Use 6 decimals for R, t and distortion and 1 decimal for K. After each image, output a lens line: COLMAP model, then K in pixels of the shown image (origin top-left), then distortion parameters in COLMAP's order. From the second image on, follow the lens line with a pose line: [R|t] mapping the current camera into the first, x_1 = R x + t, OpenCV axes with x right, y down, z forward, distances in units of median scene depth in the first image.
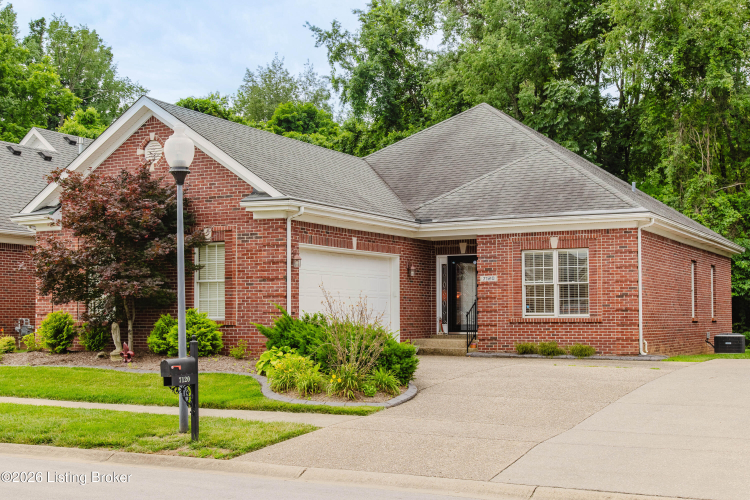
lens RADIAL K [[1016.6, 0, 374.8], [0, 1016.6, 250.1], [0, 0, 1]] dist [0.013247, 0.000000]
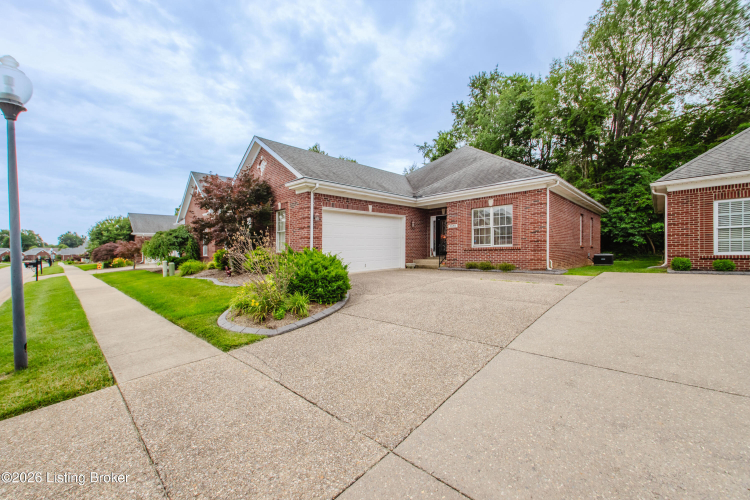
lens RADIAL K [[305.5, 0, 362.0], [0, 305.5, 260.5], [0, 0, 1]] dist [-0.003911, 0.000337]
pose [[0.956908, -0.009948, -0.290222, 0.118147], [0.039525, 0.994574, 0.096228, 0.031037], [0.287690, -0.103552, 0.952109, 0.447228]]
